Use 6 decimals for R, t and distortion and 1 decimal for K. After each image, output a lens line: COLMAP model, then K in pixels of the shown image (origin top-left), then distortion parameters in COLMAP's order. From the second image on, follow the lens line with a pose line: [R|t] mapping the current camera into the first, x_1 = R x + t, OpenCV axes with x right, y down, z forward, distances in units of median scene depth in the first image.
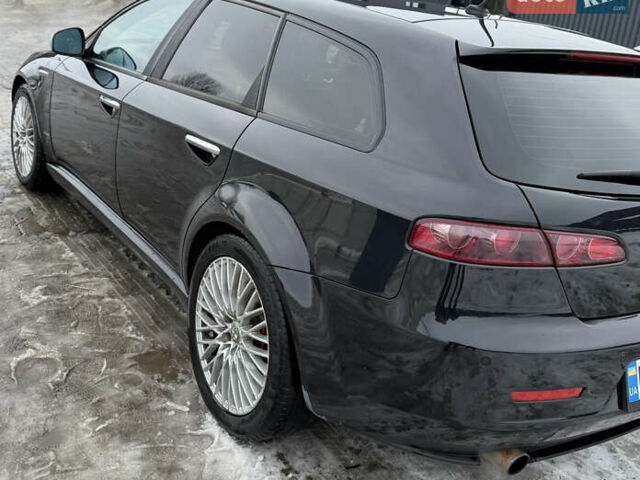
lens RADIAL K [[602.3, 0, 318.3], [0, 602.3, 210.8], [0, 0, 1]] dist [0.107207, -0.012939]
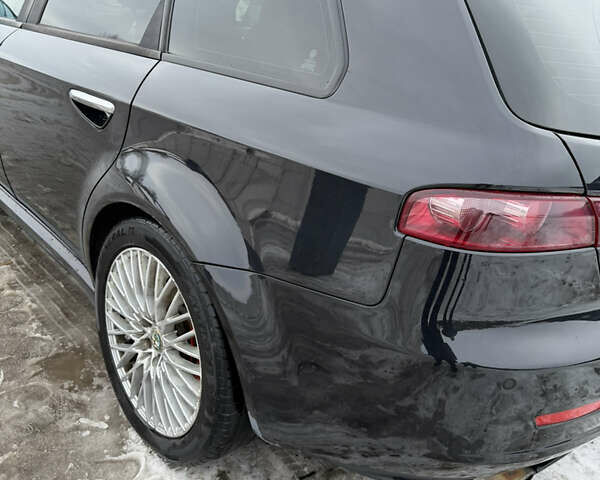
lens RADIAL K [[526.4, 0, 290.7], [0, 526.4, 239.4], [0, 0, 1]] dist [0.045712, -0.004002]
pose [[0.992322, -0.060412, 0.107921, -0.026161], [0.046670, 0.990982, 0.125606, -0.009567], [-0.114536, -0.119605, 0.986193, 0.289876]]
